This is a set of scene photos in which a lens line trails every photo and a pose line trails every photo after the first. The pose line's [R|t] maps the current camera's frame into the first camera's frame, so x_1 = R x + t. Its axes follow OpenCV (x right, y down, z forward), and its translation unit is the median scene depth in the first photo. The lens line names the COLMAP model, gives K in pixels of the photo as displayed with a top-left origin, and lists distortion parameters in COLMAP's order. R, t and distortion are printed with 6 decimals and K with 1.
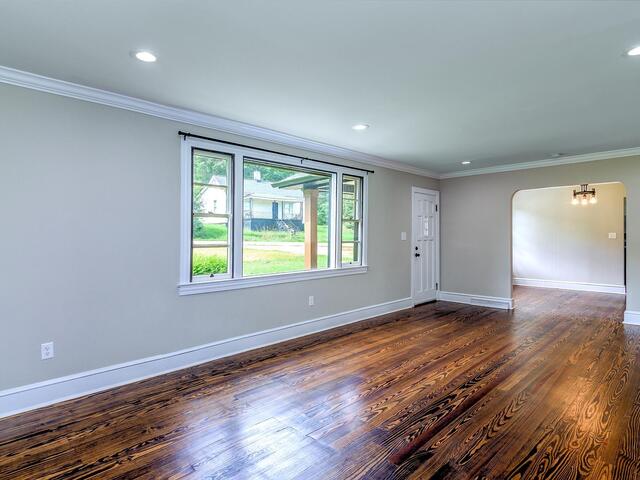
lens RADIAL K [[352.2, 0, 320.0], [0, 352.2, 240.0], [0, 0, 1]] dist [-0.000750, -0.000911]
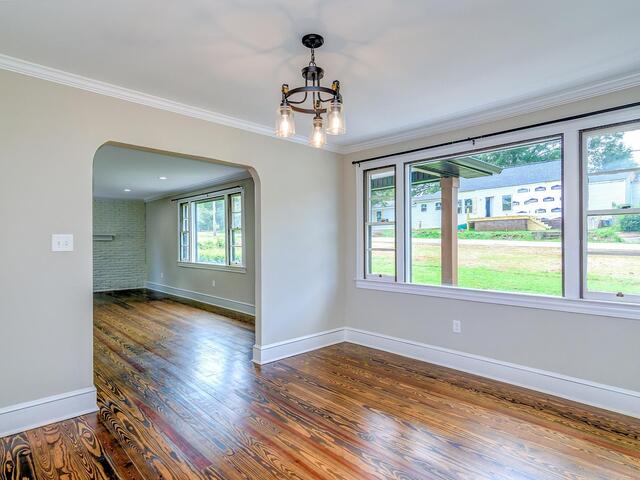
lens RADIAL K [[352.2, 0, 320.0], [0, 352.2, 240.0], [0, 0, 1]] dist [-0.000750, -0.000911]
pose [[0.016856, 0.003341, -0.999852, 0.738514], [-0.010447, 0.999940, 0.003165, -0.014742], [0.999803, 0.010393, 0.016890, 0.689025]]
